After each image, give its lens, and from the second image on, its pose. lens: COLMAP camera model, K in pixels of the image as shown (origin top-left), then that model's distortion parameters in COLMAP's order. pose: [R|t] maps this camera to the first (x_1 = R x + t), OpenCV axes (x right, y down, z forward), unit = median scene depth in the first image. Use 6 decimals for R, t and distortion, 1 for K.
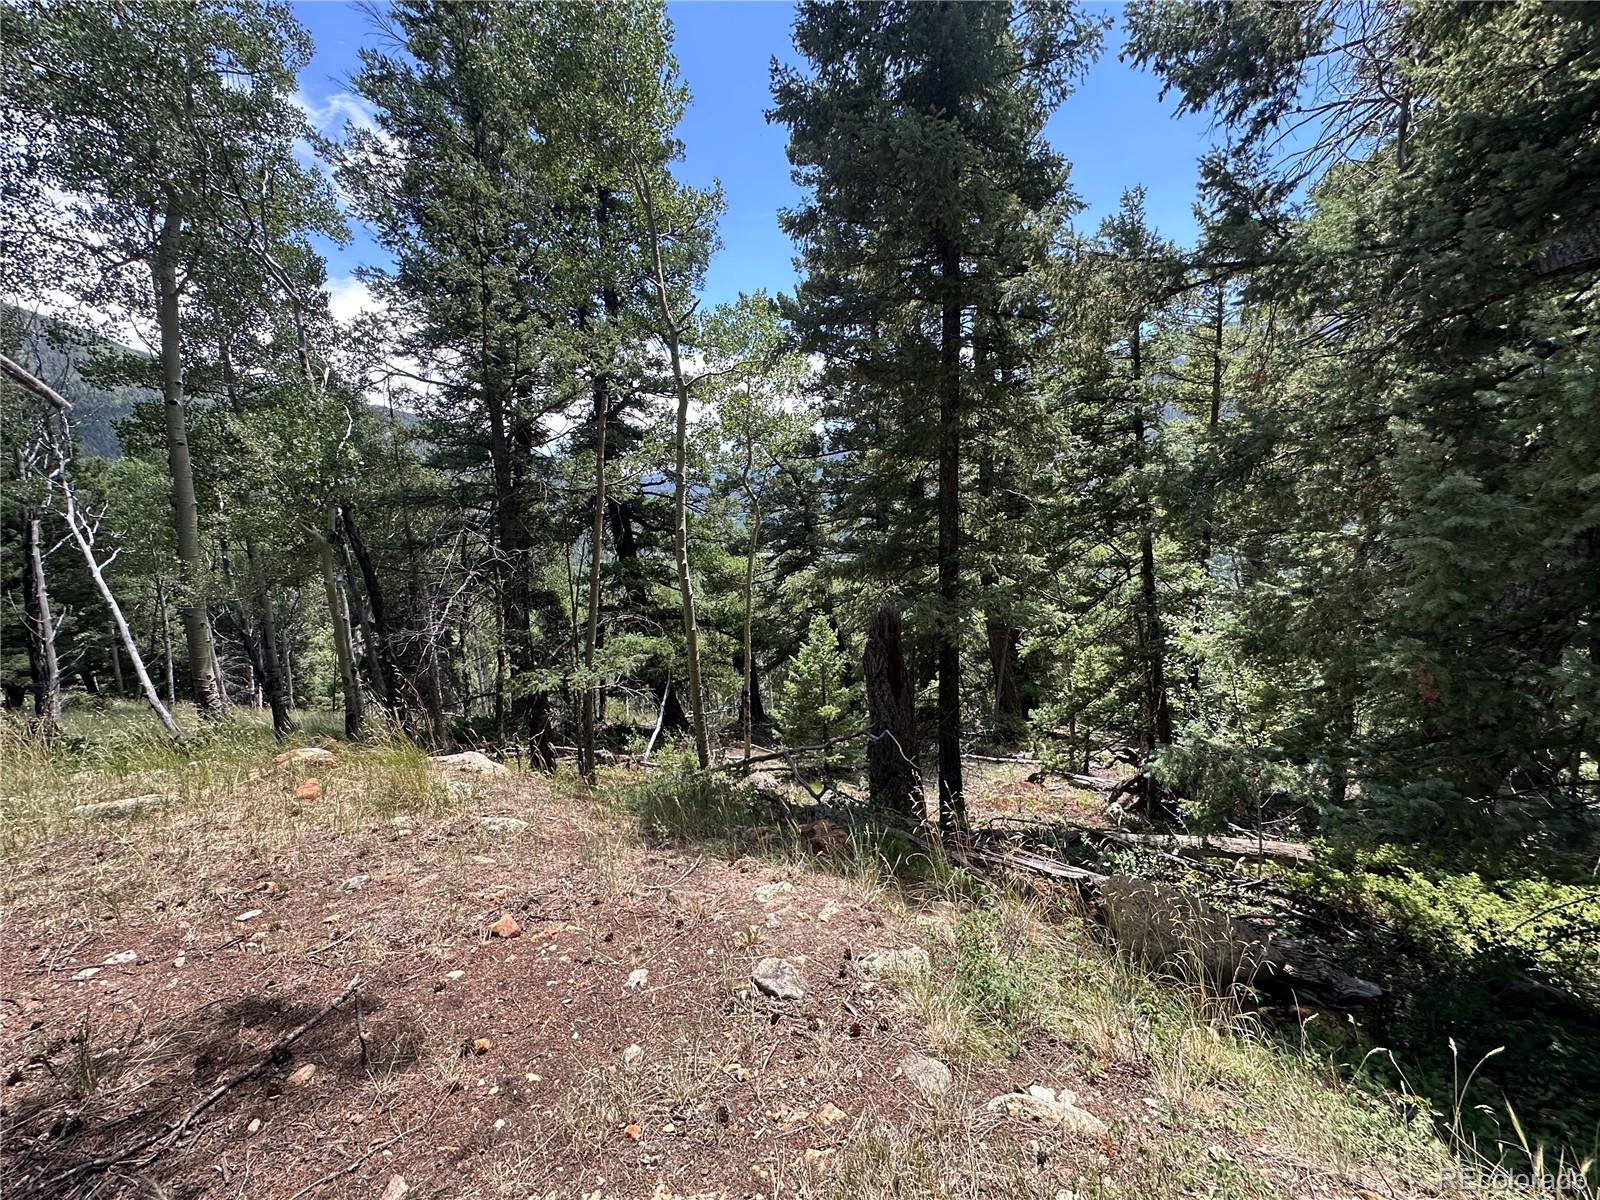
lens RADIAL K [[647.2, 0, 795.8], [0, 647.2, 600.1], [0, 0, 1]] dist [0.000261, 0.000175]
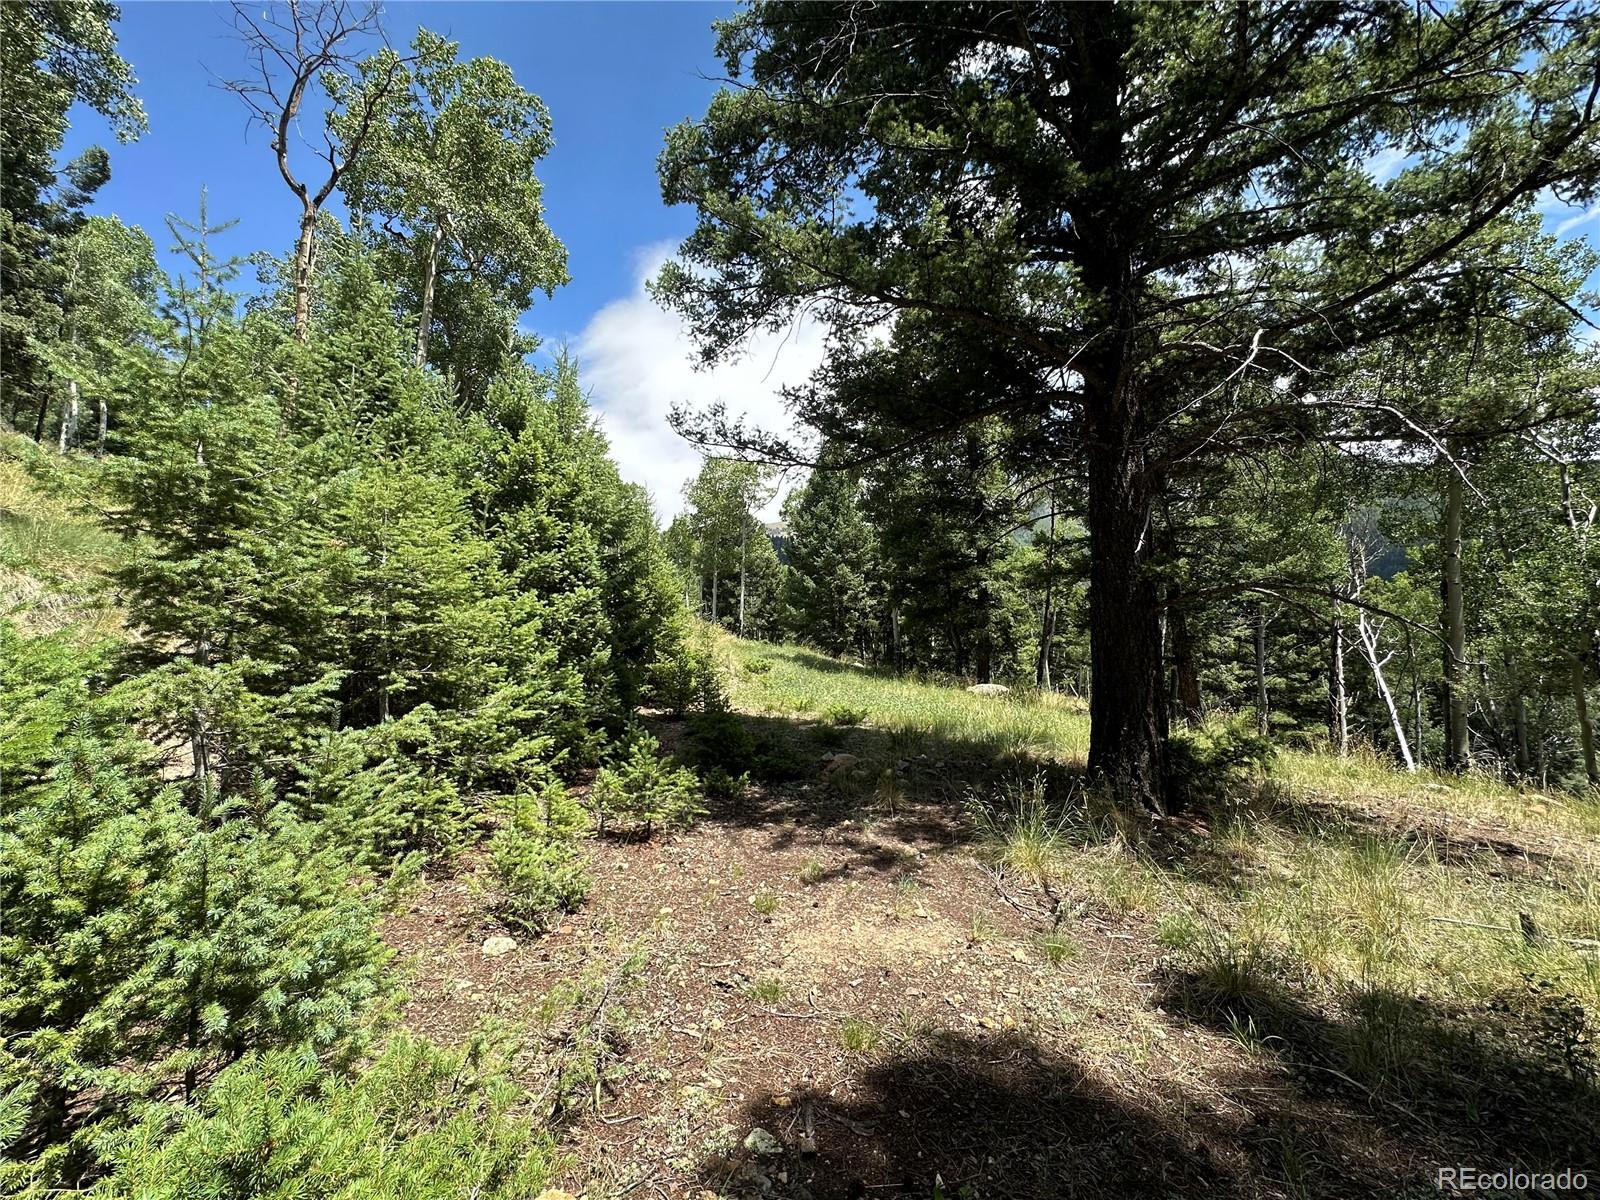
lens RADIAL K [[642.0, 0, 804.1], [0, 642.0, 600.2], [0, 0, 1]] dist [-0.001802, -0.000142]
pose [[0.041651, -0.040873, -0.998296, 0.354386], [-0.110142, 0.992885, -0.045247, 0.013230], [0.993043, 0.111838, 0.036853, -0.424093]]
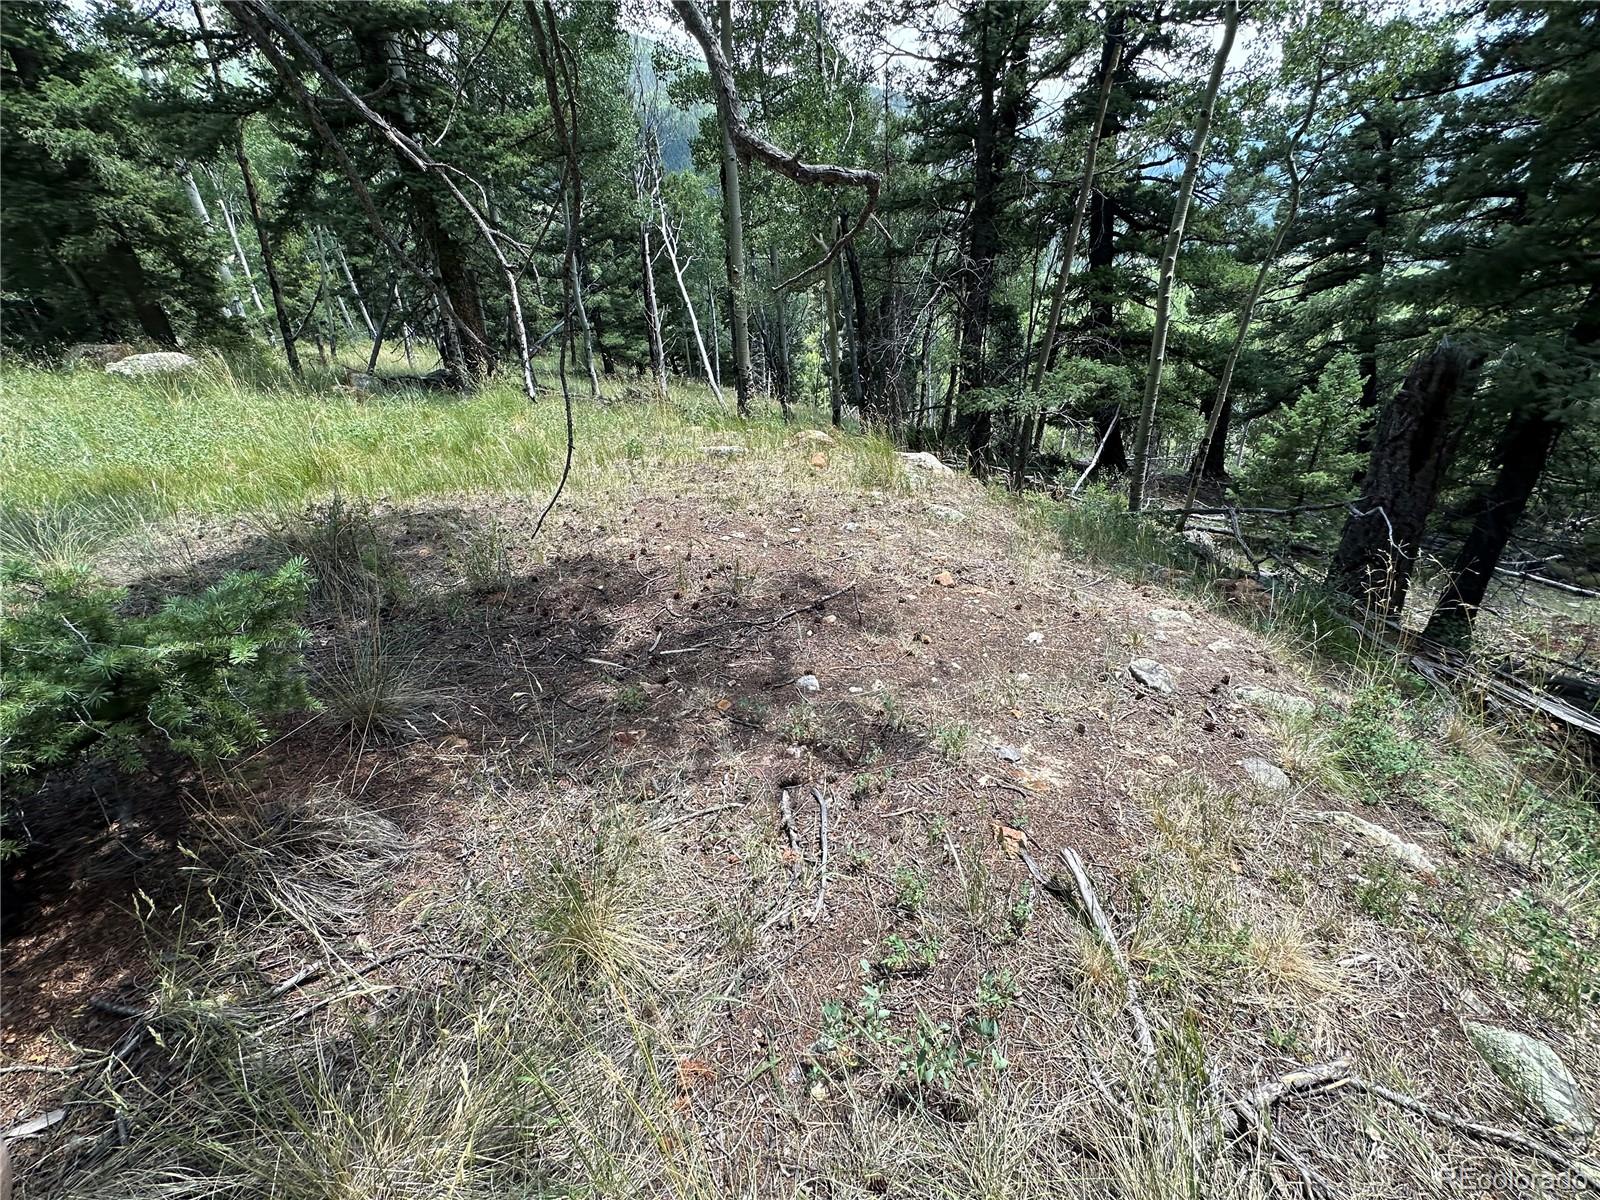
lens RADIAL K [[644.1, 0, 799.6], [0, 644.1, 601.3], [0, 0, 1]] dist [-0.002207, 0.000797]
pose [[0.798086, 0.280887, -0.533068, 0.011161], [-0.040225, 0.907559, 0.417993, -0.002063], [0.601200, -0.312151, 0.735609, -0.050480]]
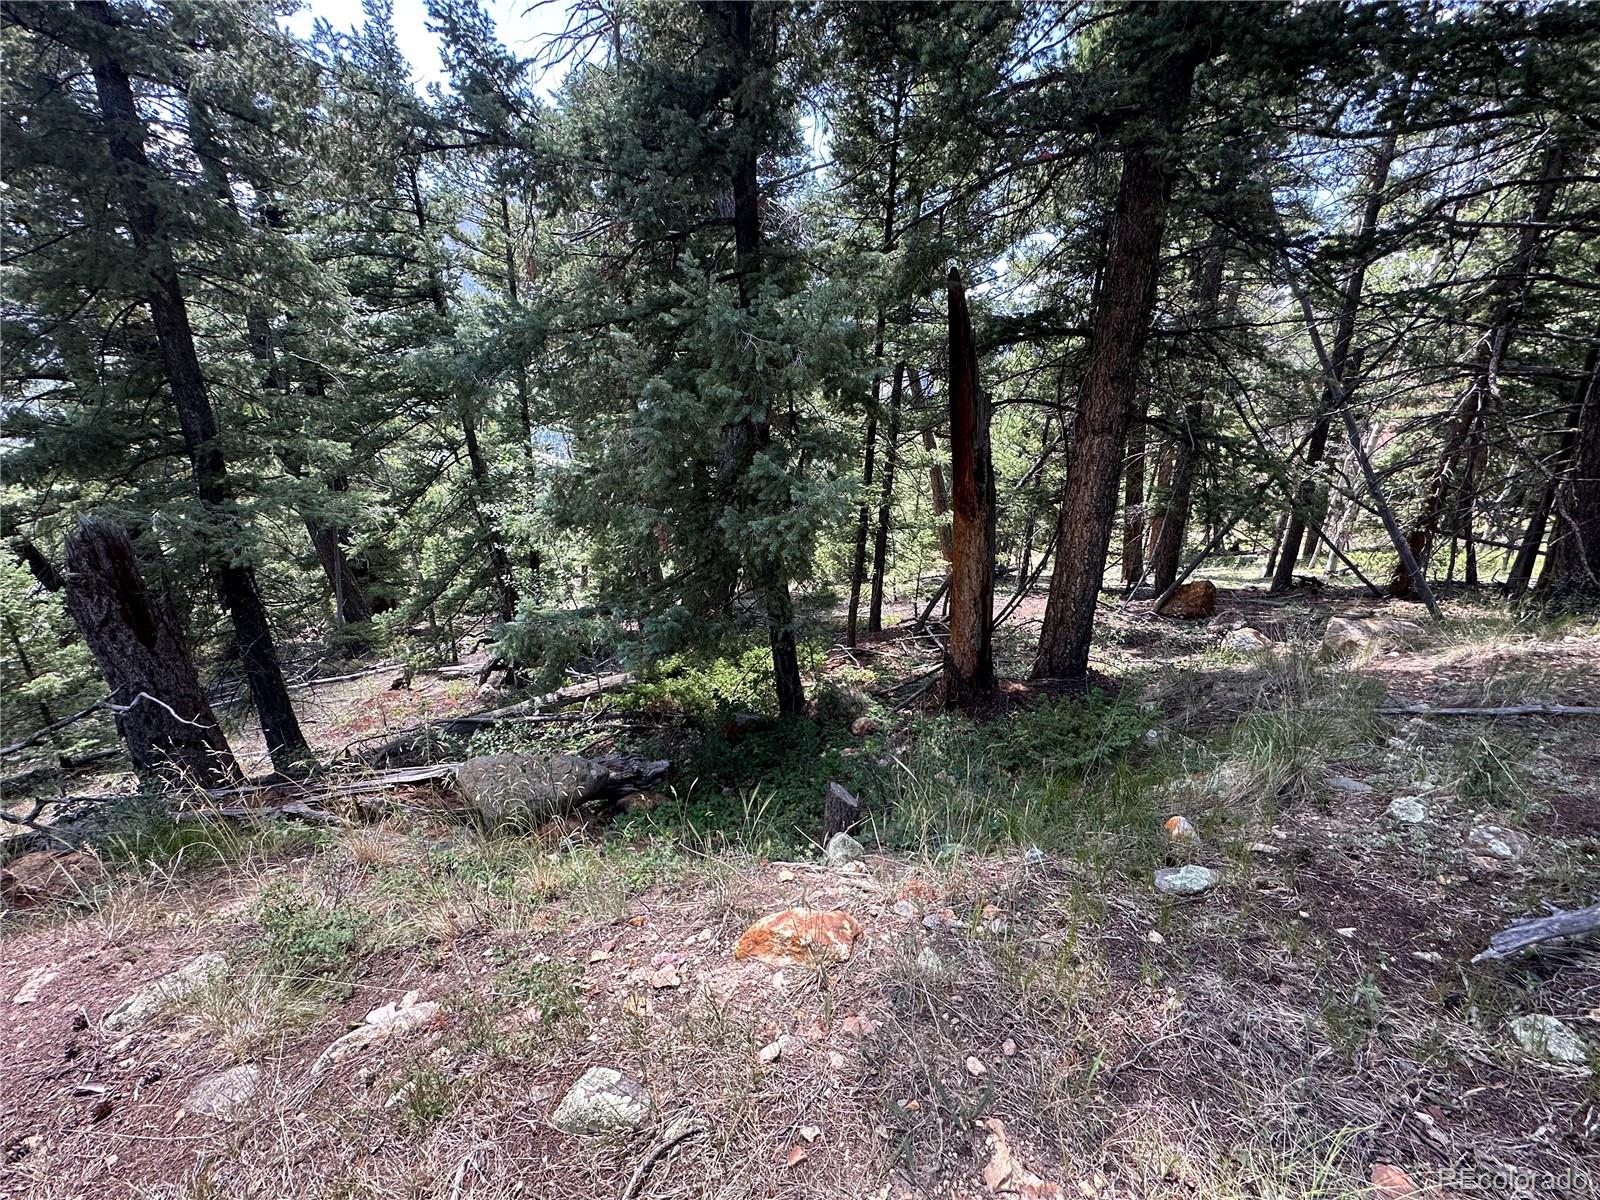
lens RADIAL K [[652.1, 0, 800.0], [0, 652.1, 600.0], [0, 0, 1]] dist [0.000287, 0.000544]
pose [[0.601686, -0.207514, 0.771305, 0.023504], [0.064242, 0.975106, 0.212231, -0.004927], [-0.796145, -0.078146, 0.600039, -0.011288]]
